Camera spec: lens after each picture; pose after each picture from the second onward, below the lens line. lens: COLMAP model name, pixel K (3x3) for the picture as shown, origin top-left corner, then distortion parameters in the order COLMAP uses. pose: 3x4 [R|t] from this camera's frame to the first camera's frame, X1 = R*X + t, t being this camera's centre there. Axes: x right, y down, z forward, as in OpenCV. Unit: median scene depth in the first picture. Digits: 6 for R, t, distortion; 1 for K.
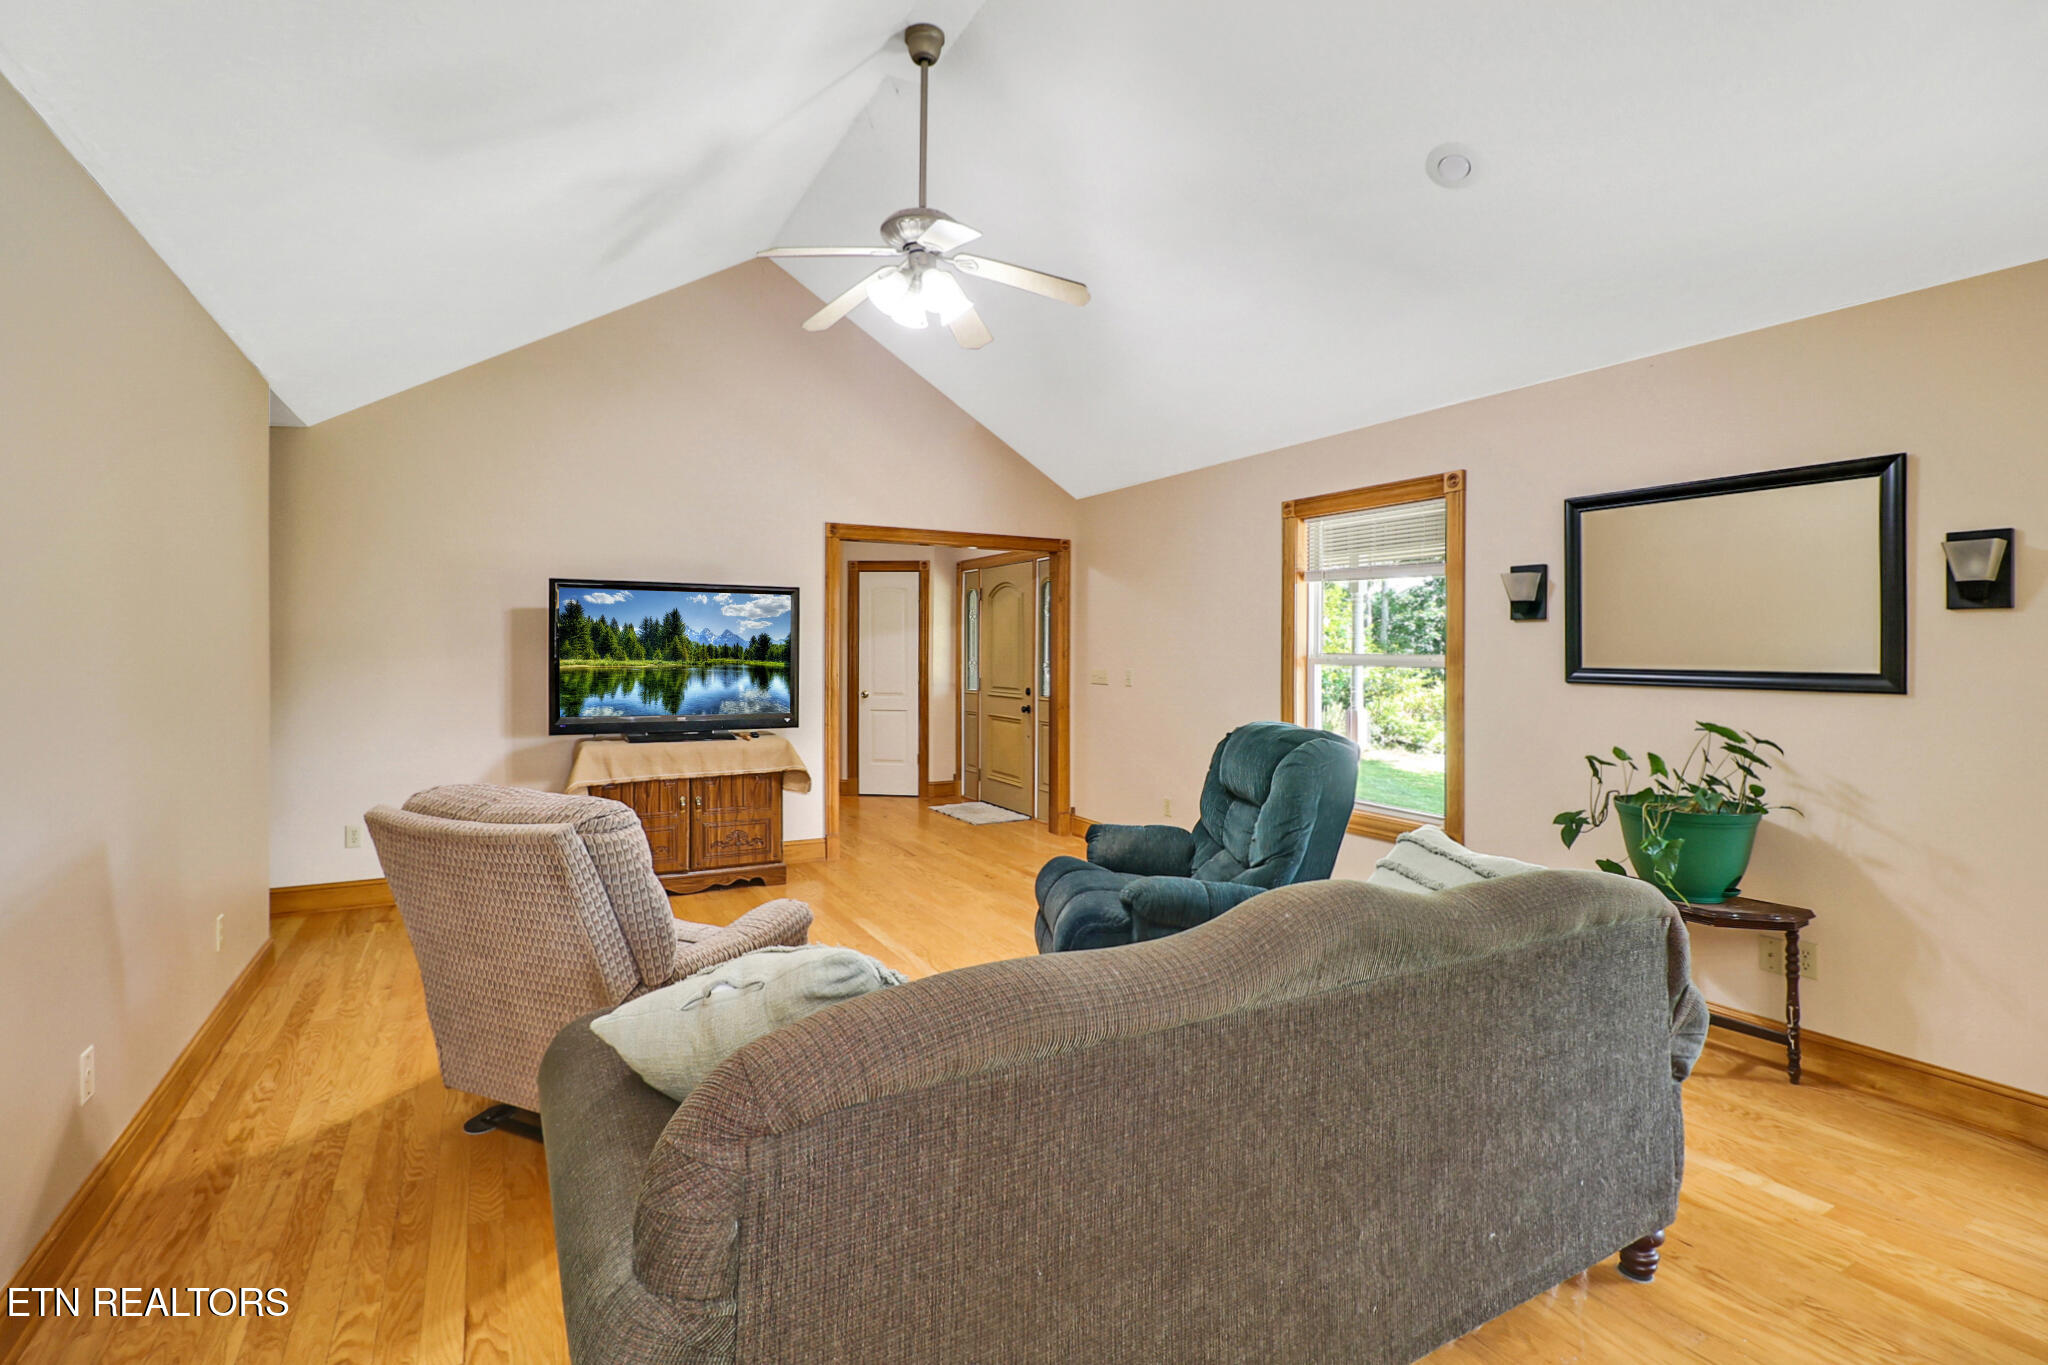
lens RADIAL K [[945.2, 0, 996.2], [0, 945.2, 646.0], [0, 0, 1]] dist [0.002410, -0.000251]
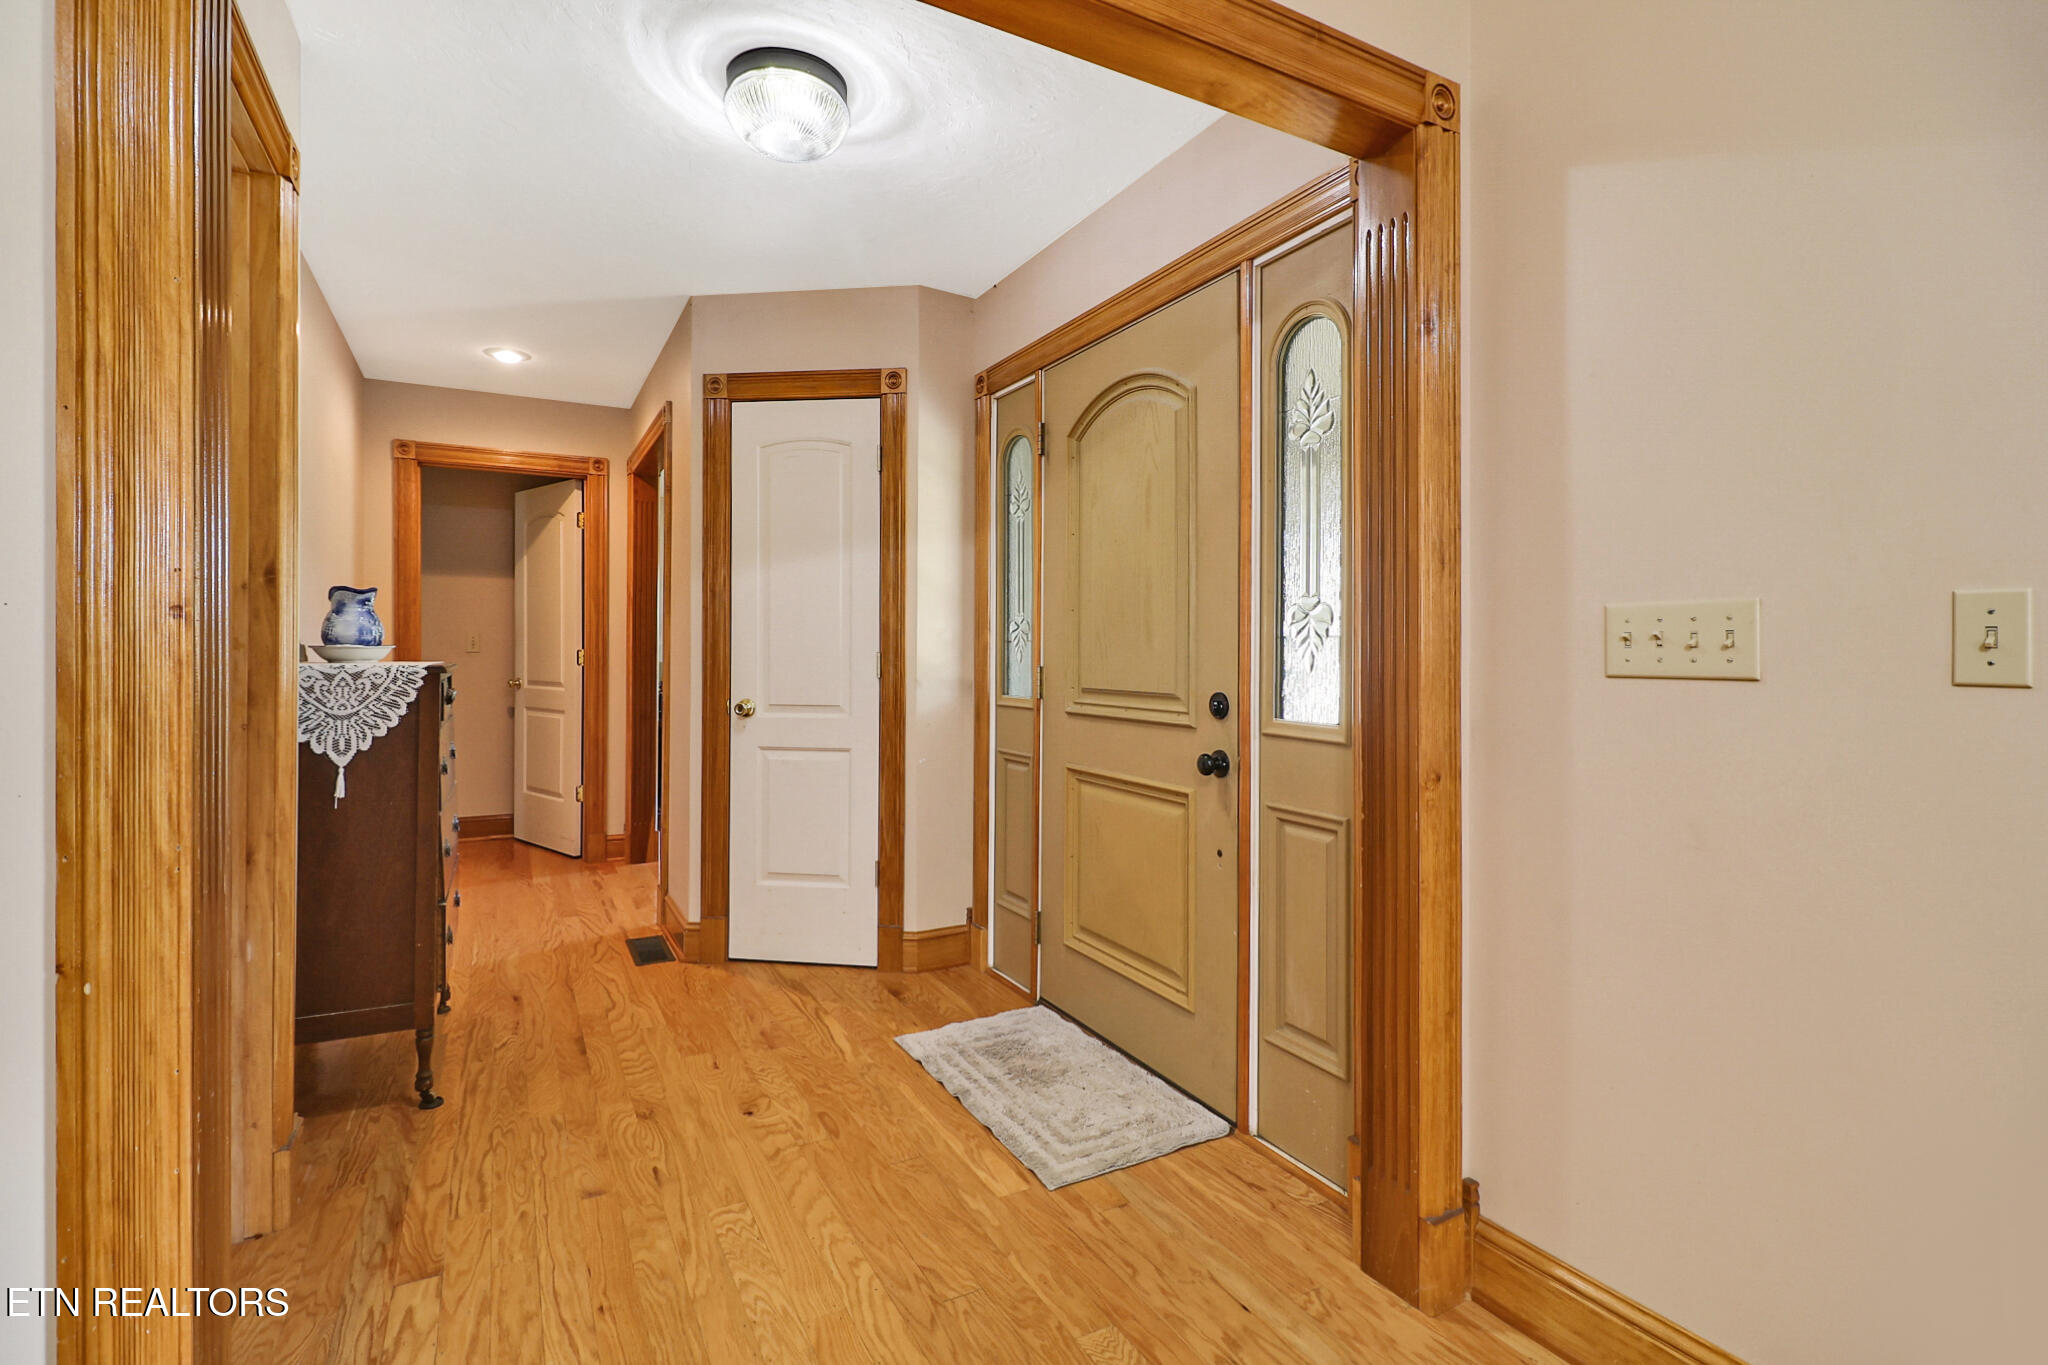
lens RADIAL K [[945.2, 0, 996.2], [0, 945.2, 646.0], [0, 0, 1]] dist [0.002410, -0.000251]
pose [[0.999991, 0.001087, 0.004121, -0.037305], [-0.001074, 0.999995, -0.003102, 0.027865], [-0.004124, 0.003098, 0.999987, 0.647819]]
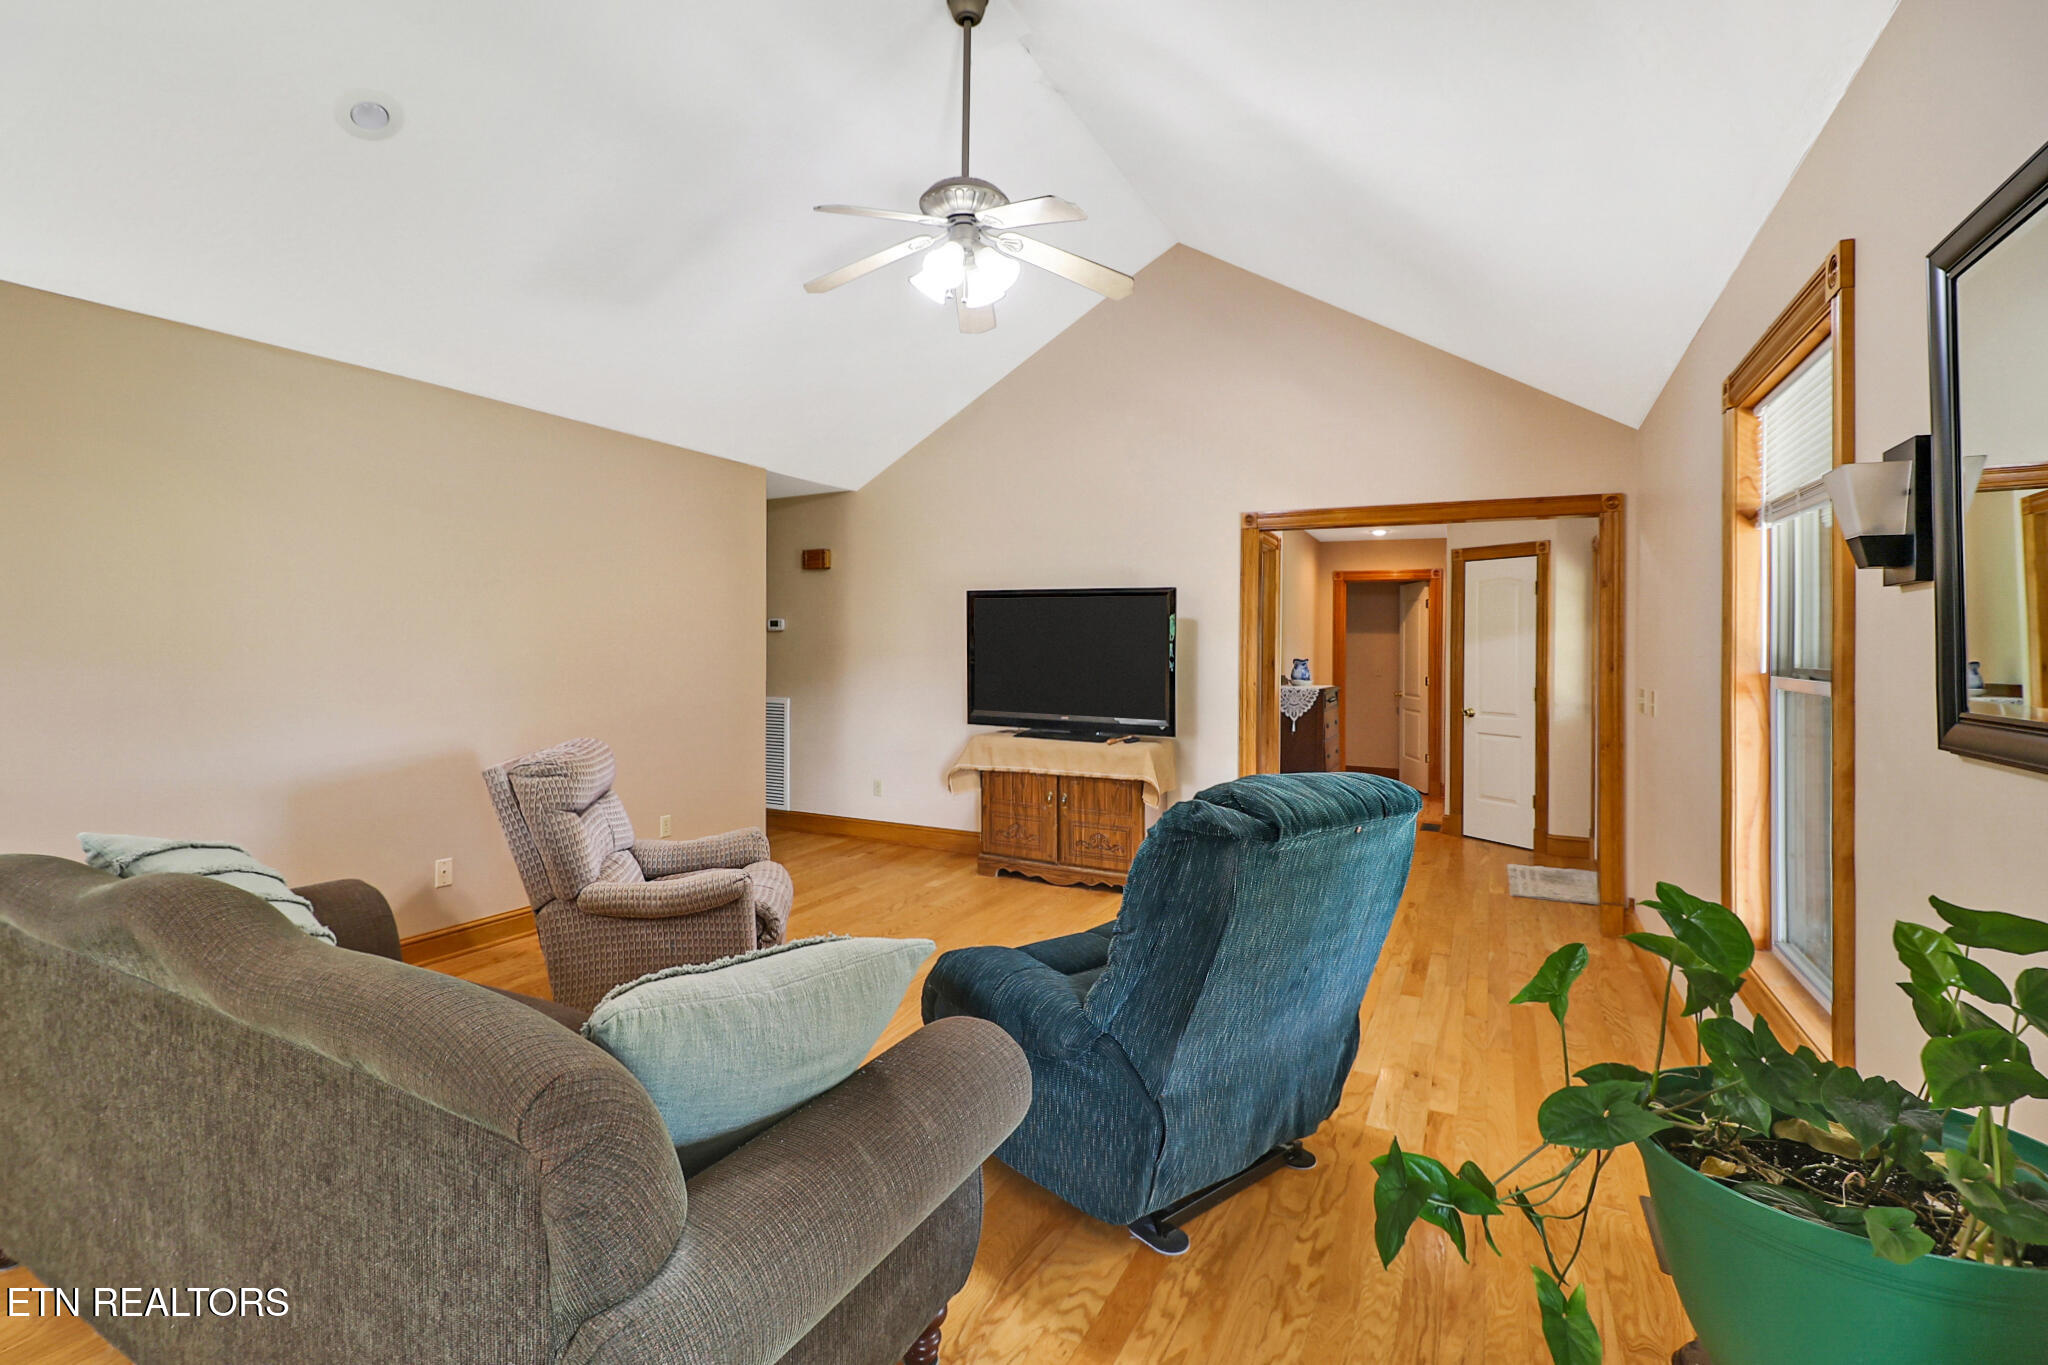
lens RADIAL K [[945.2, 0, 996.2], [0, 945.2, 646.0], [0, 0, 1]] dist [0.002410, -0.000251]
pose [[0.568612, 0.002003, -0.822604, 0.319493], [-0.008991, 0.999952, -0.003780, 0.000807], [0.822557, 0.009545, 0.568603, 0.221967]]
